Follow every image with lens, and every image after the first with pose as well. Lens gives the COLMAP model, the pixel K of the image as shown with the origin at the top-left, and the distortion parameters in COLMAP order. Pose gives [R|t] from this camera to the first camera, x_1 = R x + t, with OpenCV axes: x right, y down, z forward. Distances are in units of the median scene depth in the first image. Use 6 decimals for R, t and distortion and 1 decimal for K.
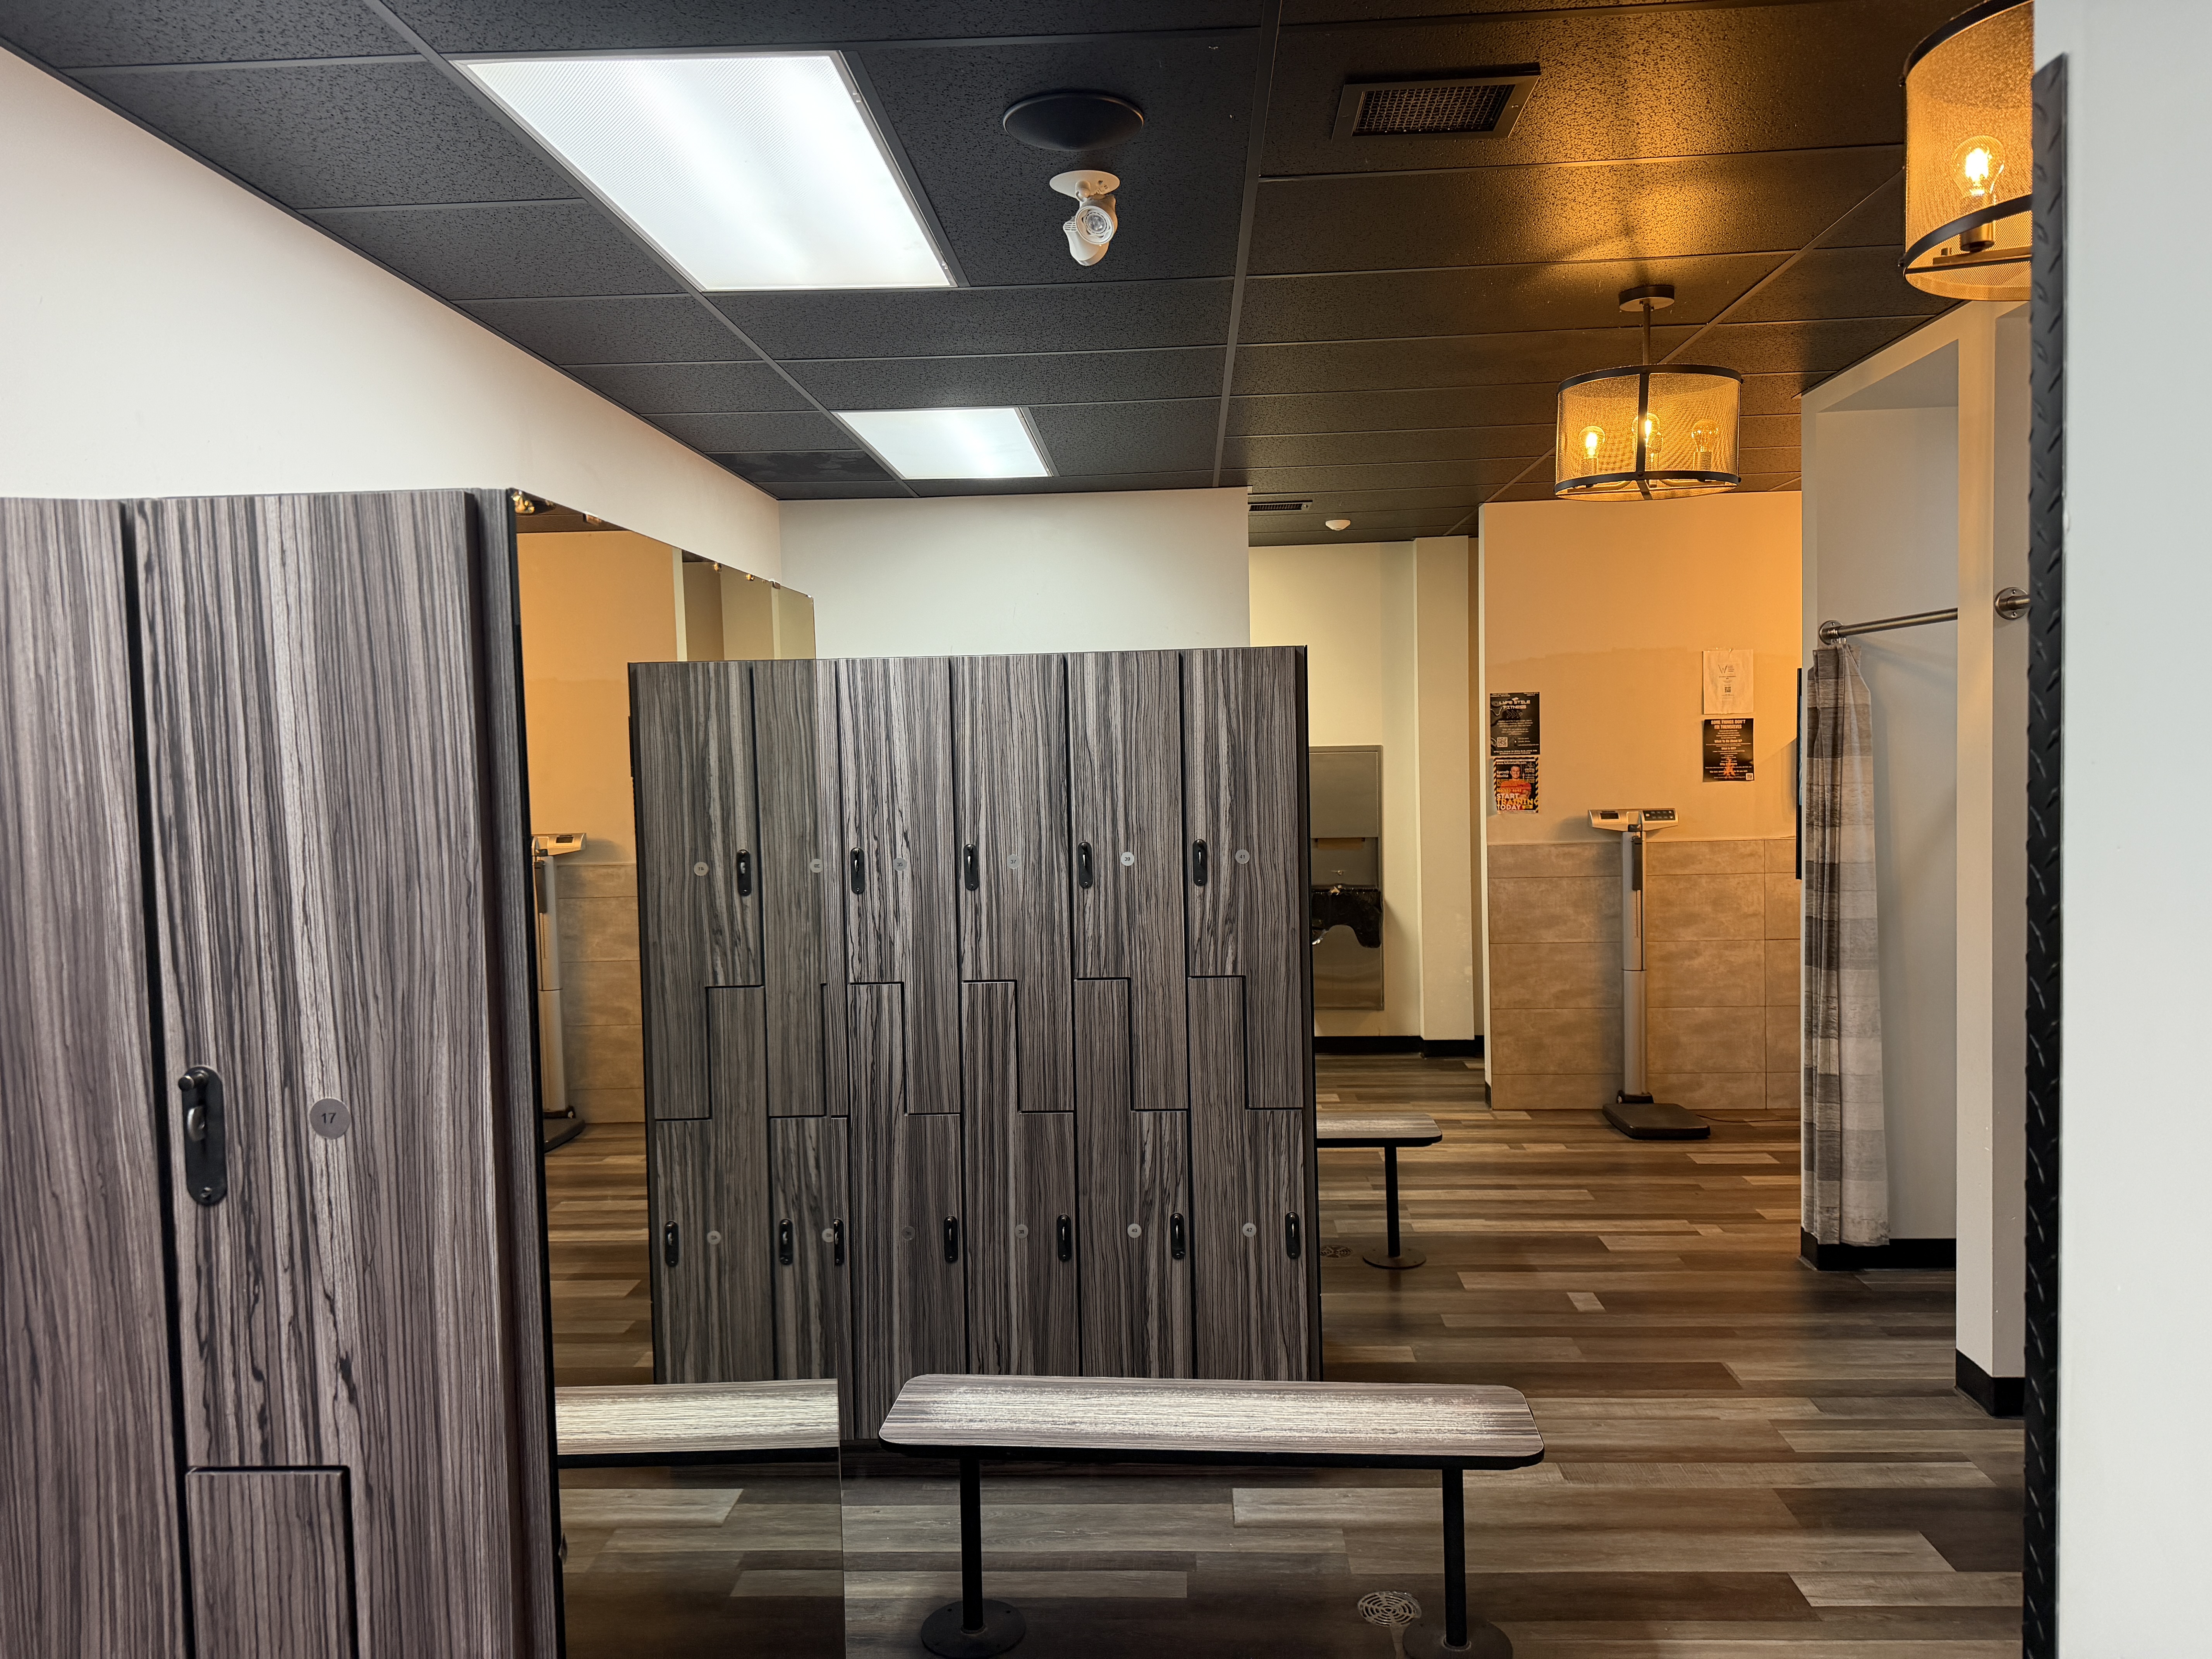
lens RADIAL K [[1558.0, 0, 1106.0], [0, 1558.0, 829.5], [0, 0, 1]] dist [-0.001629, -0.005736]
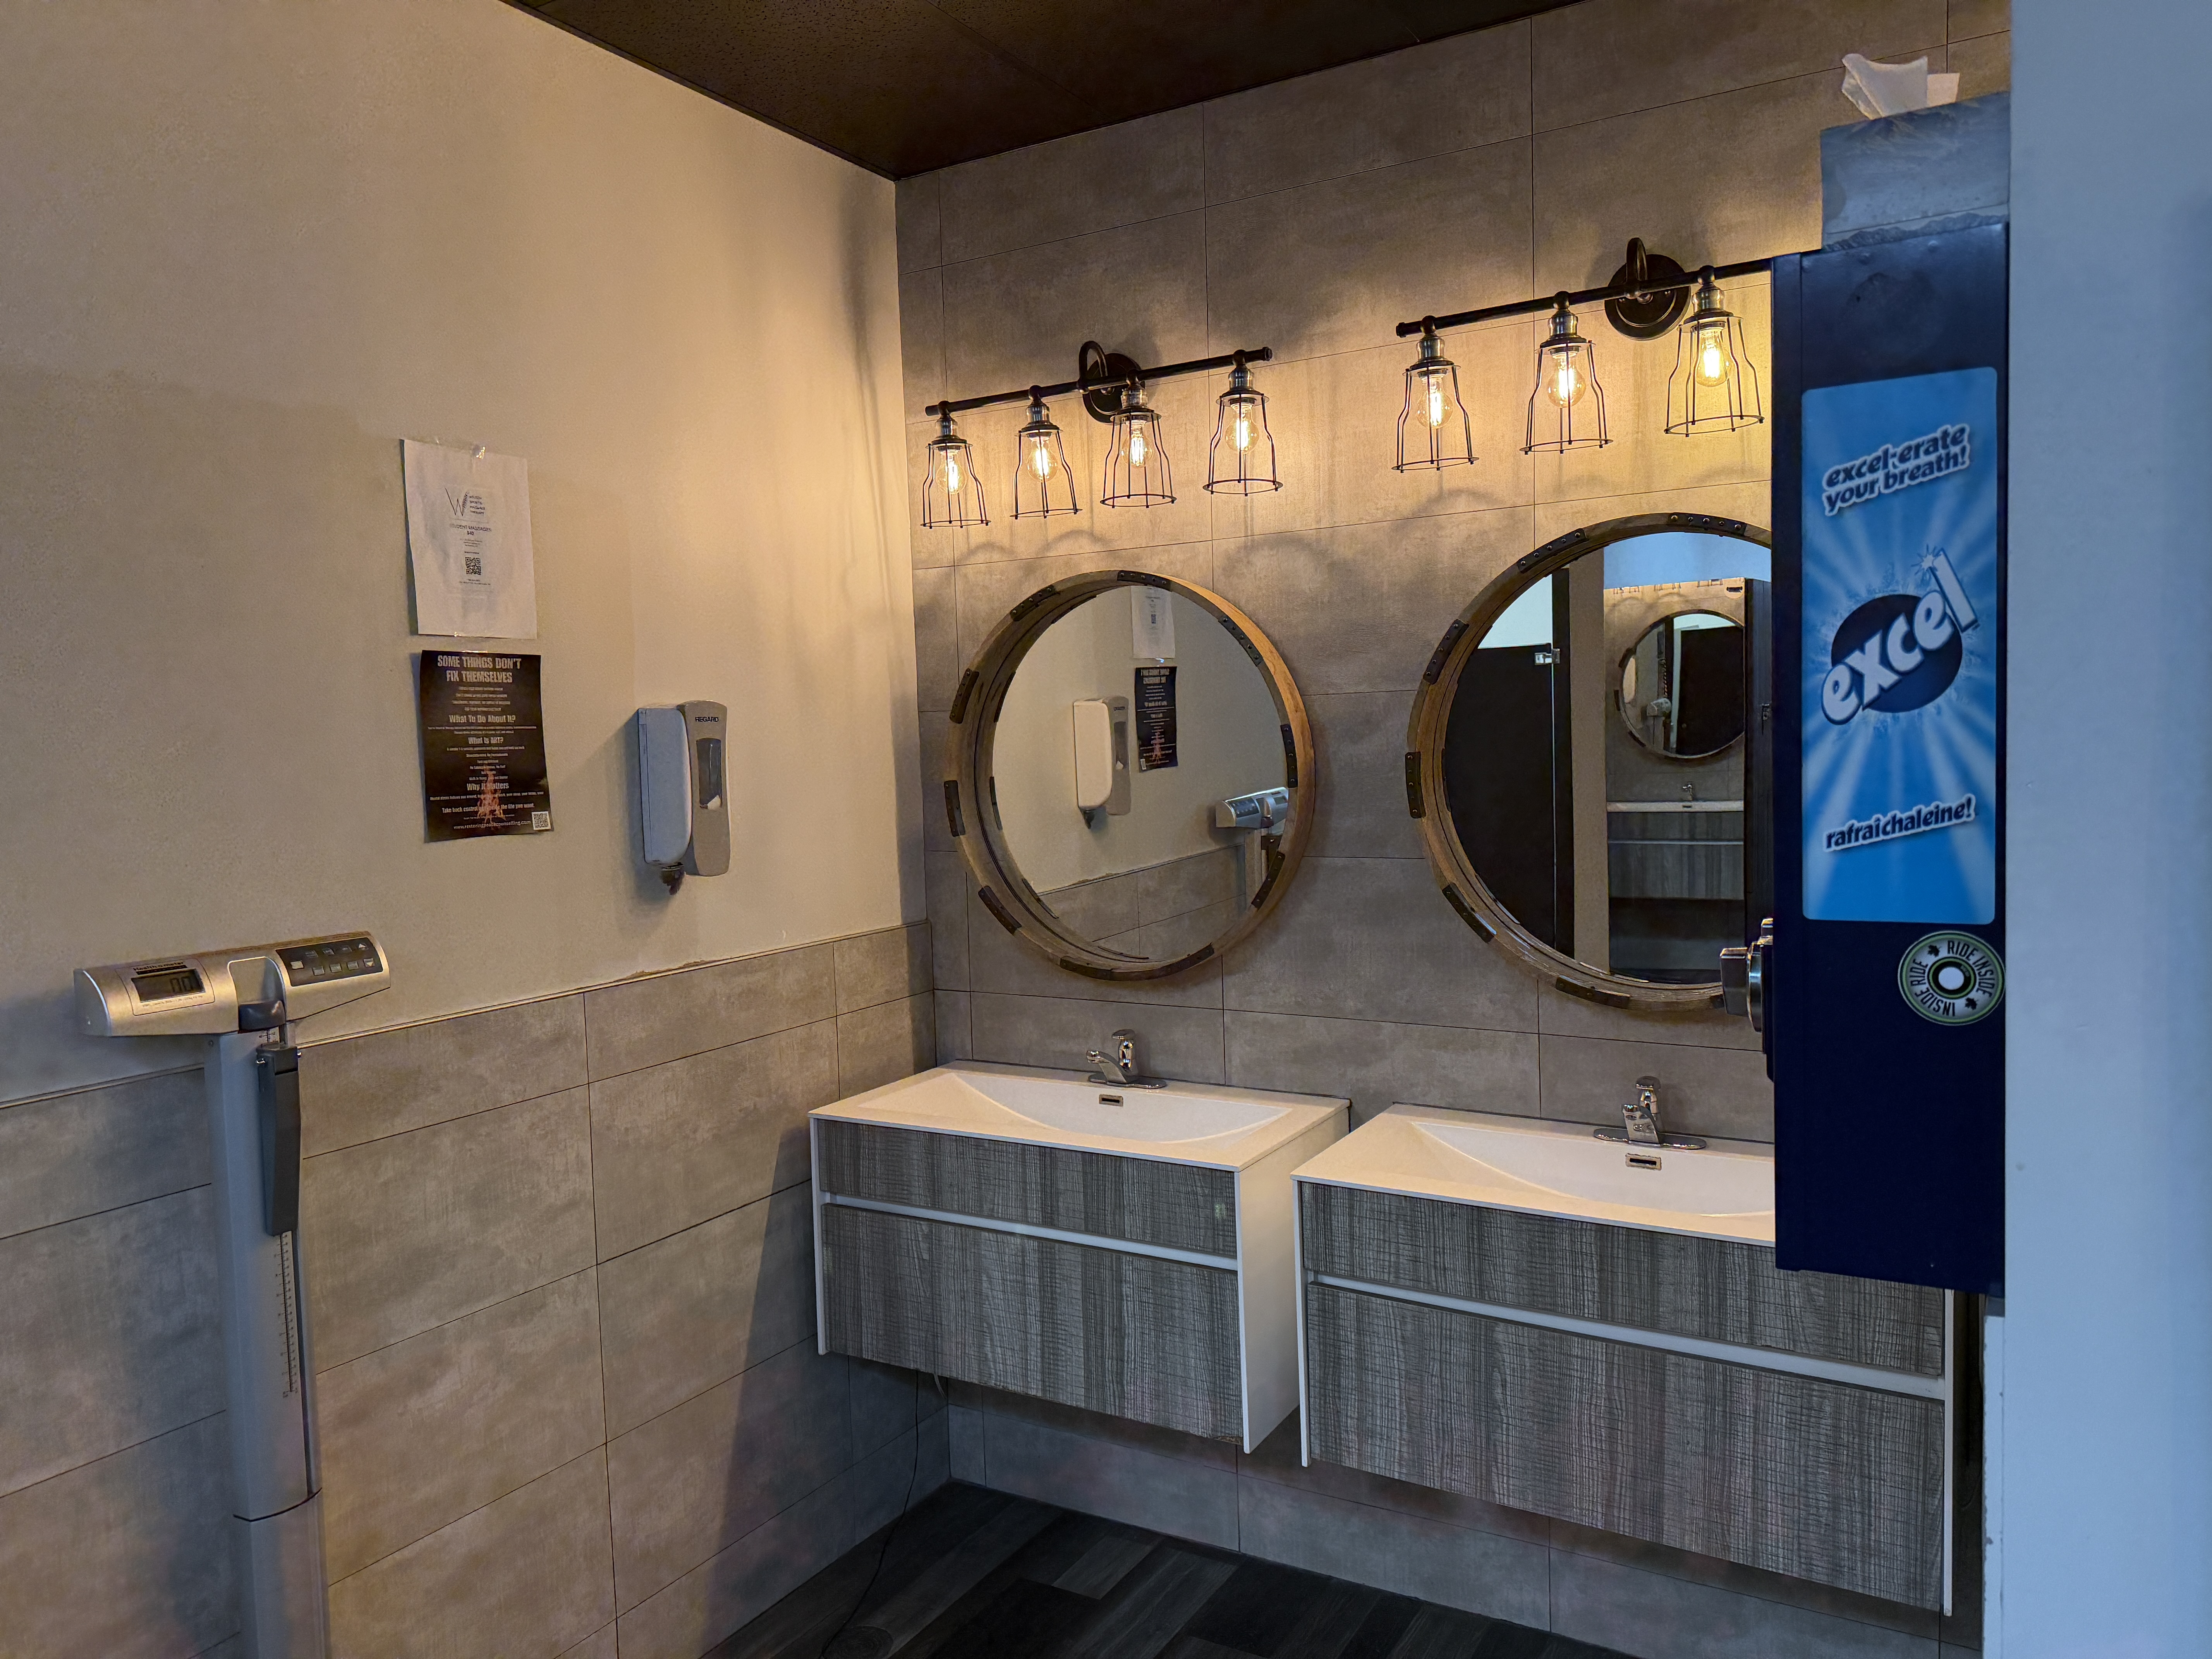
lens RADIAL K [[1558.0, 0, 1106.0], [0, 1558.0, 829.5], [0, 0, 1]] dist [-0.001629, -0.005736]
pose [[0.456372, -0.039717, 0.888902, 0.157542], [0.071674, 0.997398, 0.007767, -0.025316], [-0.886898, 0.060166, 0.458031, 0.721673]]
